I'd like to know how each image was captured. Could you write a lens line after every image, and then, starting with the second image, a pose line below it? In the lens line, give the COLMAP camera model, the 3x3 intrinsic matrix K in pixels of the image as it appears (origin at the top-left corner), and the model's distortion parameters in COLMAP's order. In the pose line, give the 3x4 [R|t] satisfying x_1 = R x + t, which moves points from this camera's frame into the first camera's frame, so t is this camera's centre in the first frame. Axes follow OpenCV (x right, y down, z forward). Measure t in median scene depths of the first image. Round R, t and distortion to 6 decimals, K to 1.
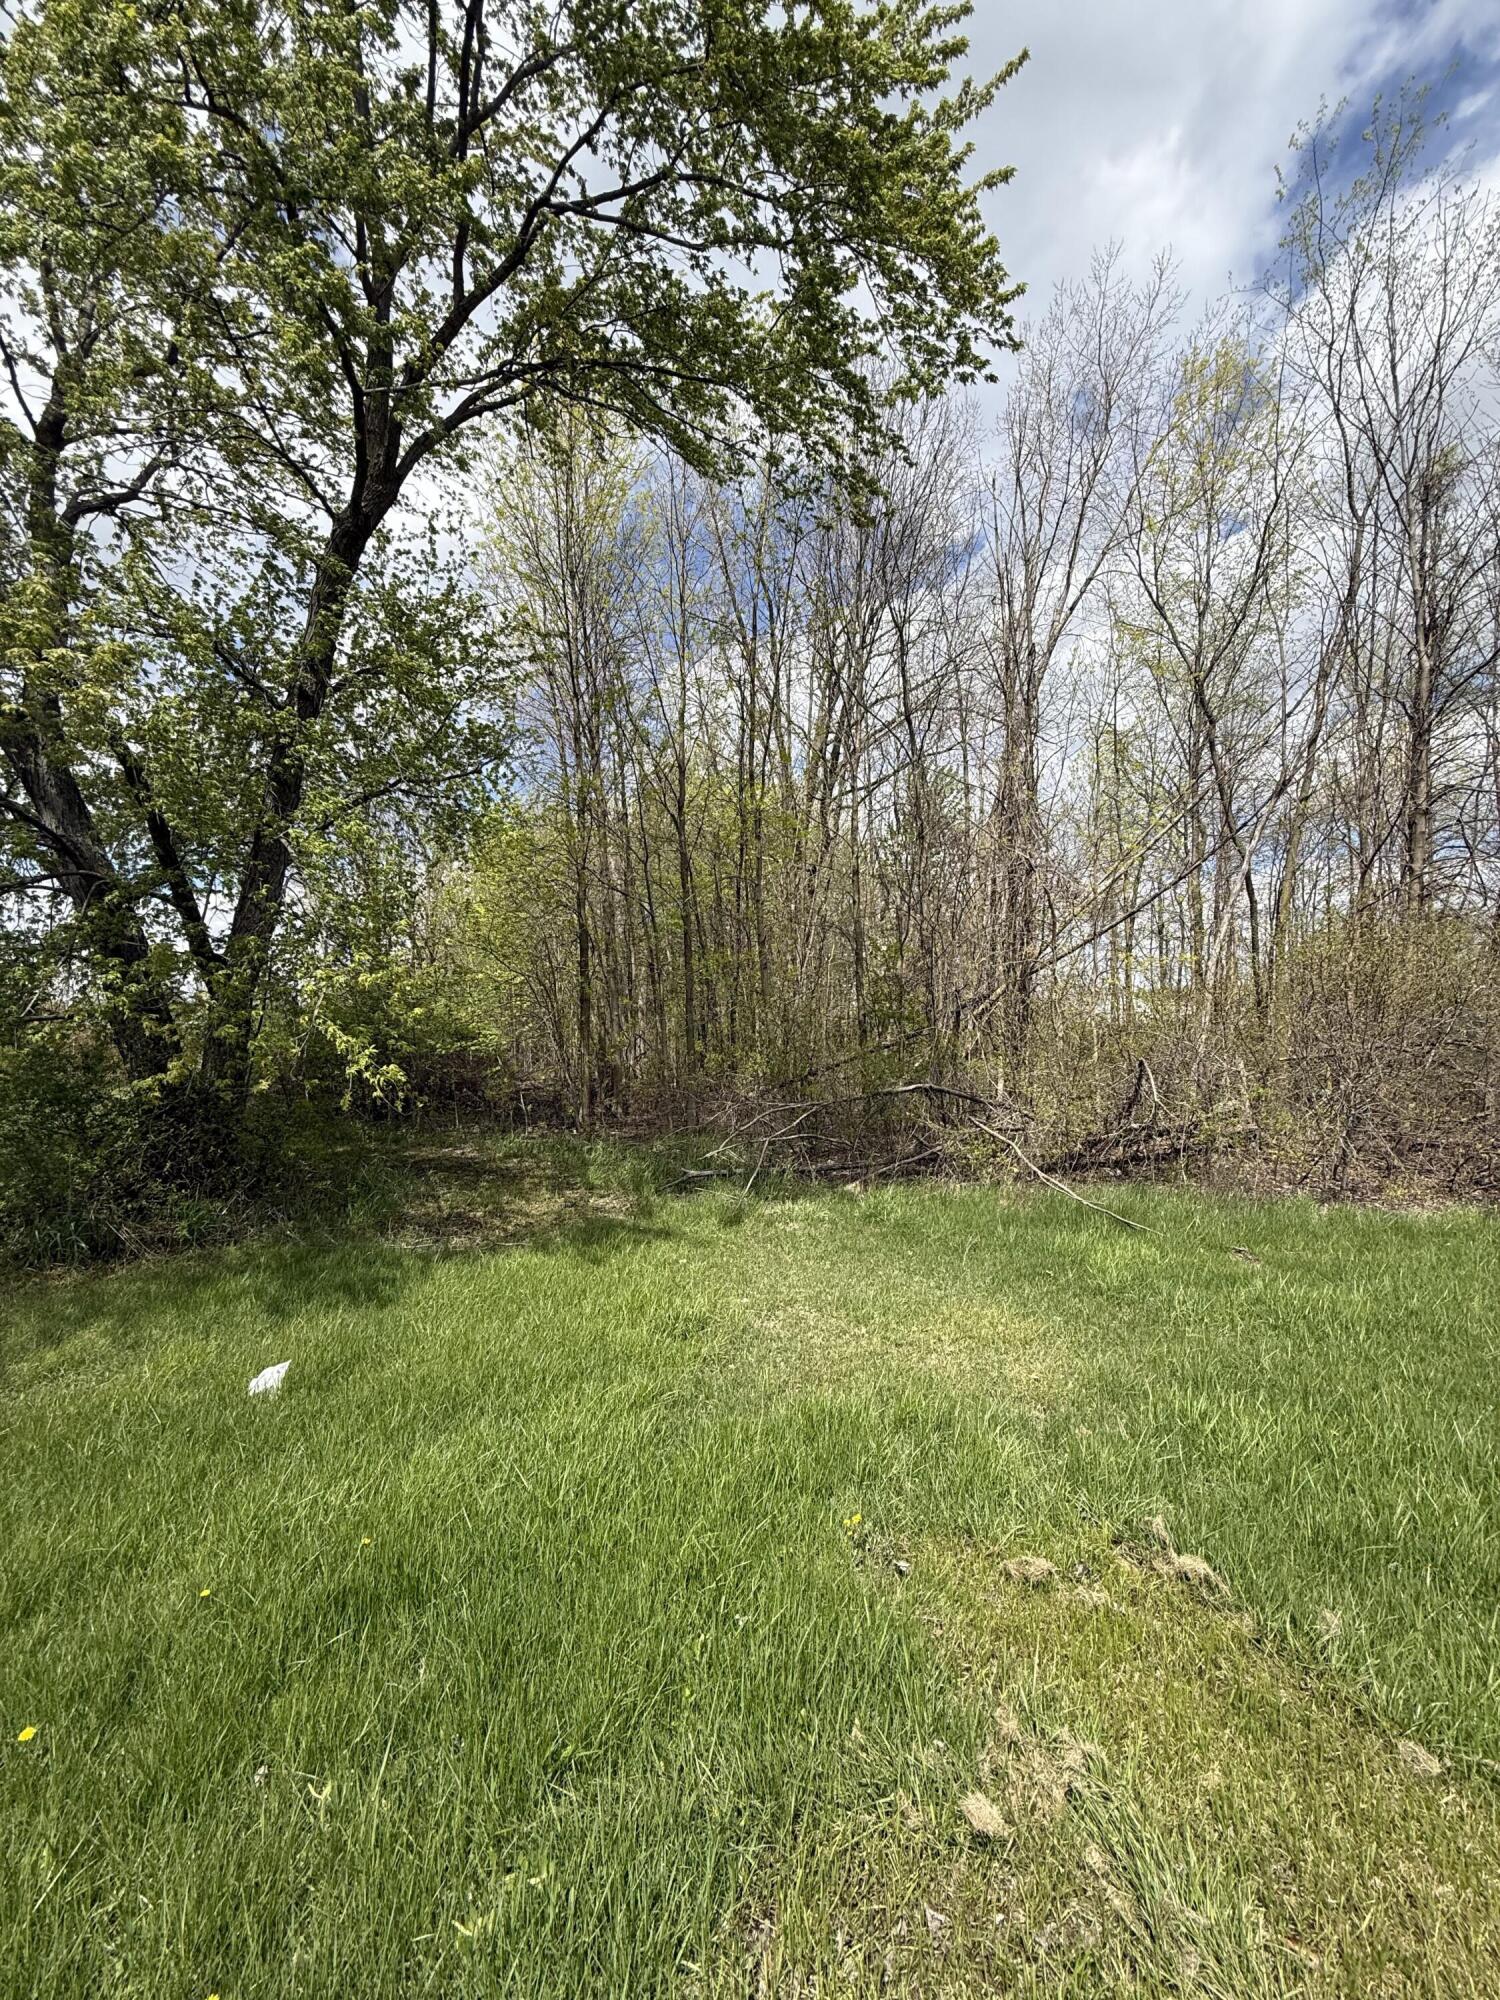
lens RADIAL K [[794.8, 0, 740.1], [0, 794.8, 1005.9], [0, 0, 1]] dist [0.000110, -0.000201]
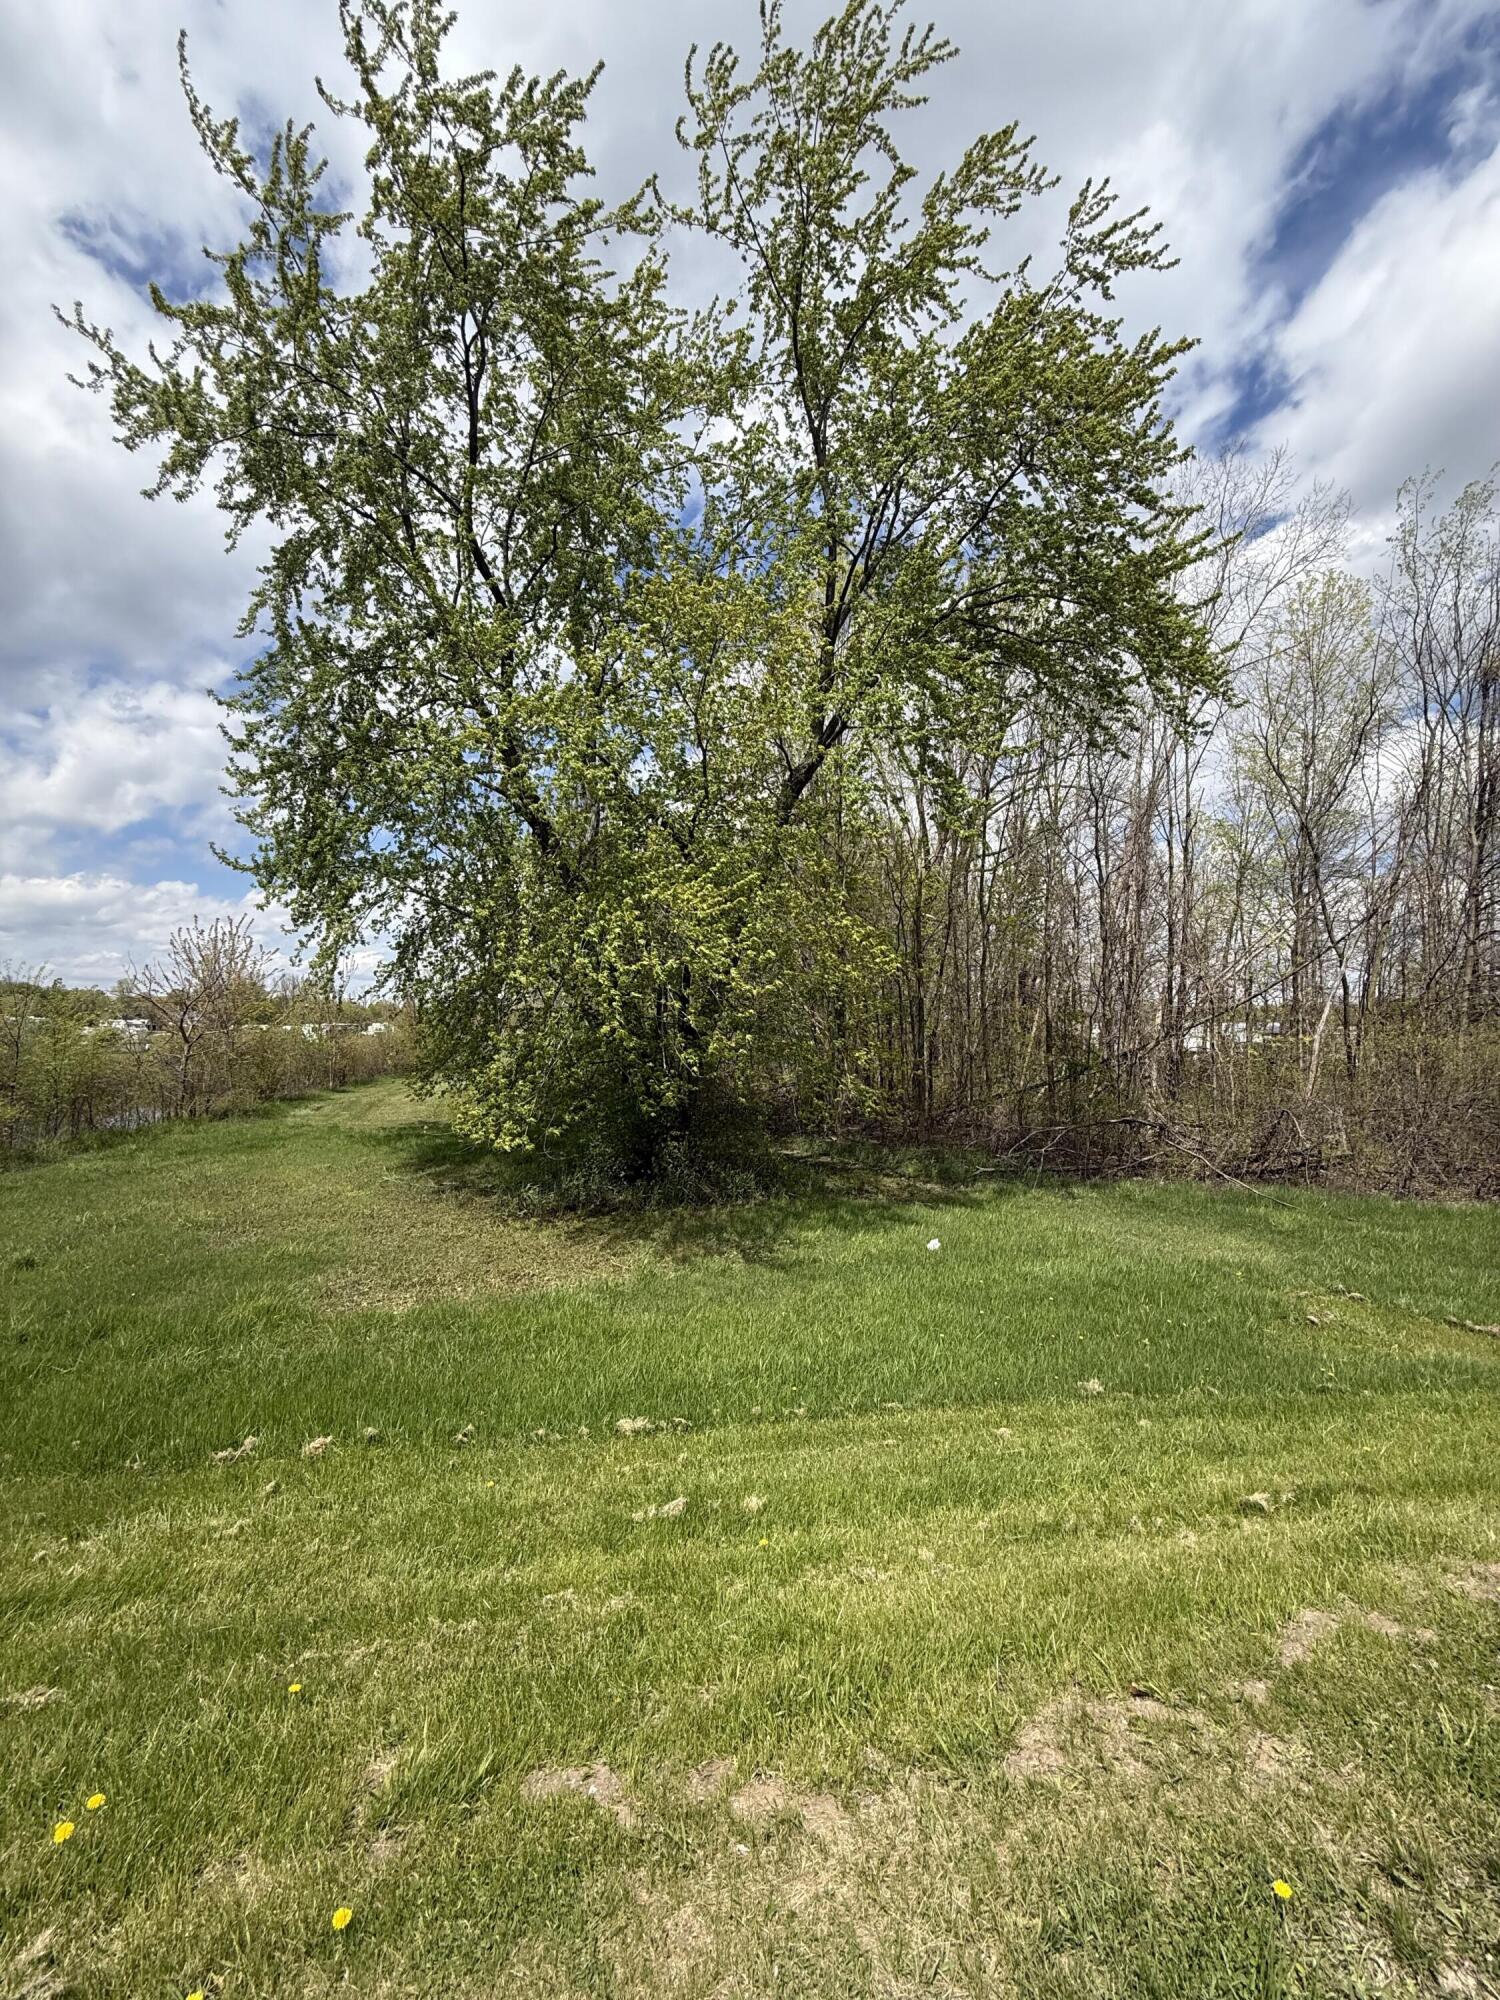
lens RADIAL K [[794.8, 0, 749.1], [0, 794.8, 996.0], [0, 0, 1]] dist [0.000110, -0.000201]
pose [[0.998417, 0.025436, -0.050169, -0.629797], [-0.026563, 0.999407, -0.021920, -0.122446], [0.049581, 0.023218, 0.998500, -0.847374]]
